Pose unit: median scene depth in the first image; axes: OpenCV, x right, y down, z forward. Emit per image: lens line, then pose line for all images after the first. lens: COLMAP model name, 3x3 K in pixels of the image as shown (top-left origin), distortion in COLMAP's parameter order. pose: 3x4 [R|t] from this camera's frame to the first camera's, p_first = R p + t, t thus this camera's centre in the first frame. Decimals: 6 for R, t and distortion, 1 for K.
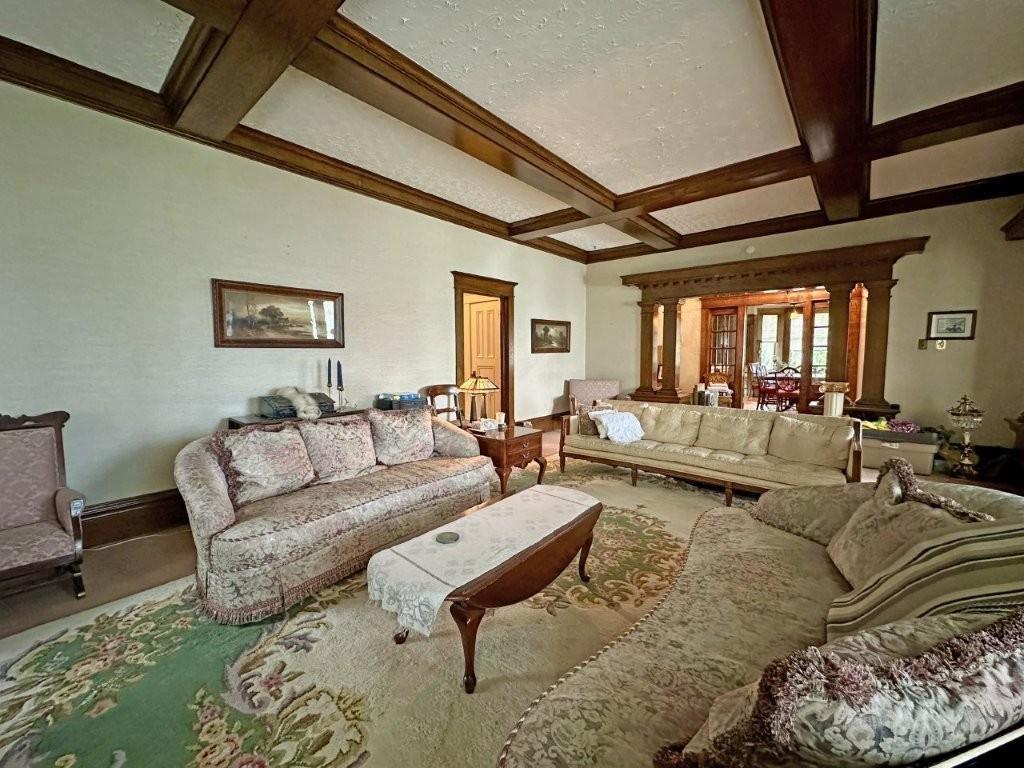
lens RADIAL K [[408.4, 0, 514.1], [0, 408.4, 384.6], [0, 0, 1]] dist [-0.000804, 0.000402]
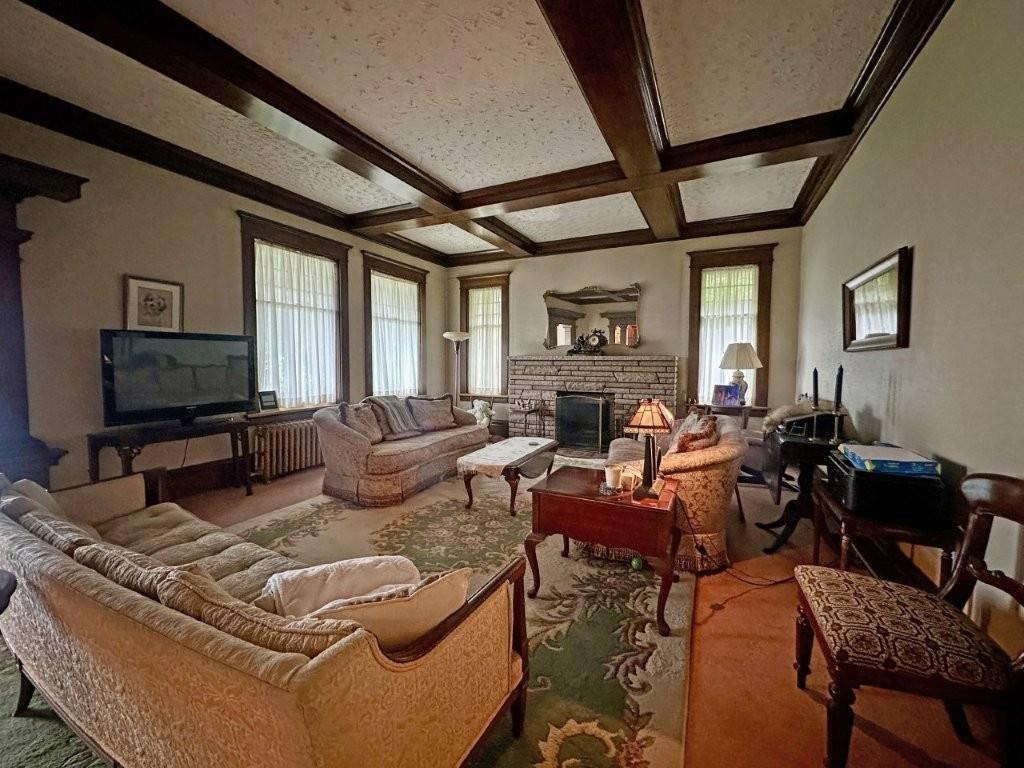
lens RADIAL K [[408.4, 0, 509.1], [0, 408.4, 380.6], [0, 0, 1]] dist [-0.000804, 0.000402]
pose [[-0.971303, 0.009586, -0.237651, 0.274611], [-0.020254, 0.992225, 0.122800, -0.125716], [0.236980, 0.124089, -0.963557, 1.739537]]
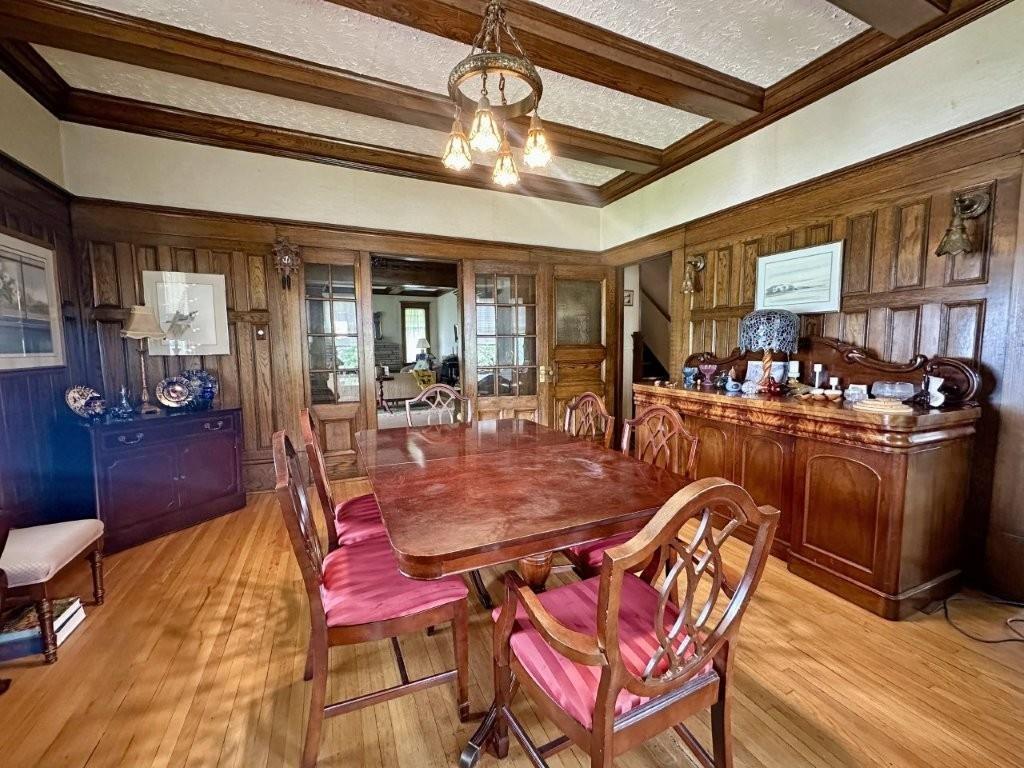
lens RADIAL K [[408.4, 0, 514.0], [0, 408.4, 382.4], [0, 0, 1]] dist [-0.000804, 0.000402]
pose [[-0.428465, 0.089765, -0.899088, 2.448833], [-0.056653, 0.990426, 0.125882, -0.225942], [0.901781, 0.104872, -0.419277, 3.089700]]
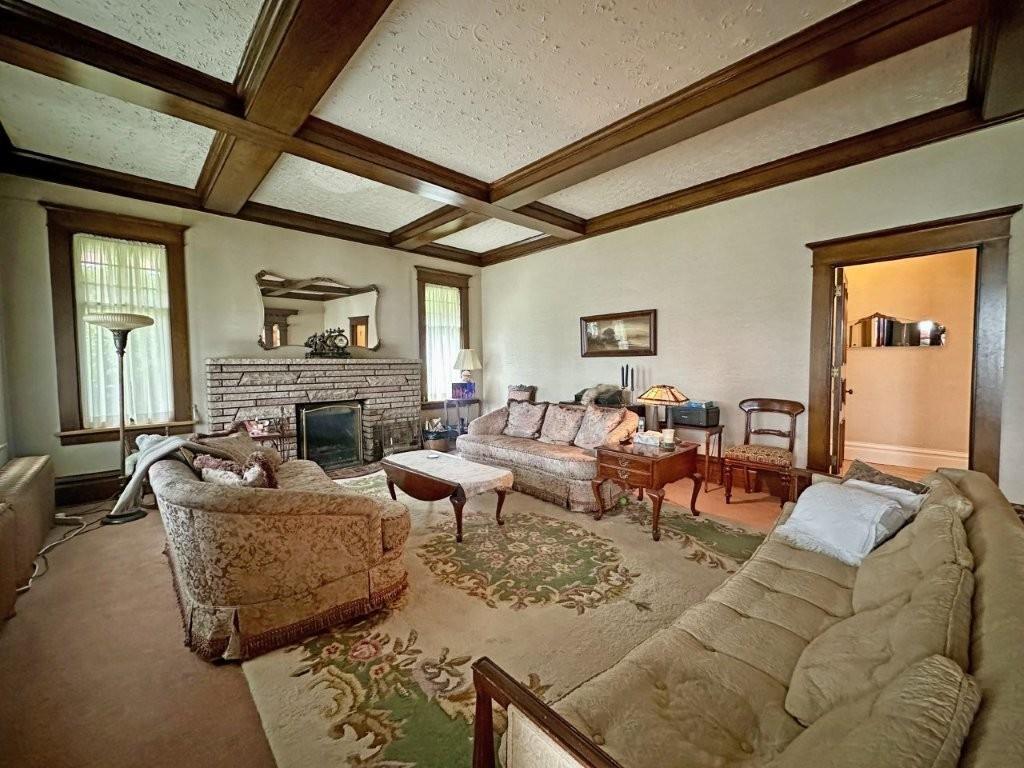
lens RADIAL K [[408.4, 0, 511.3], [0, 408.4, 384.5], [0, 0, 1]] dist [-0.000804, 0.000402]
pose [[-0.110238, 0.055340, -0.992363, 0.988972], [-0.067624, 0.995717, 0.063039, -0.065862], [0.991602, 0.074057, -0.106024, 0.898052]]
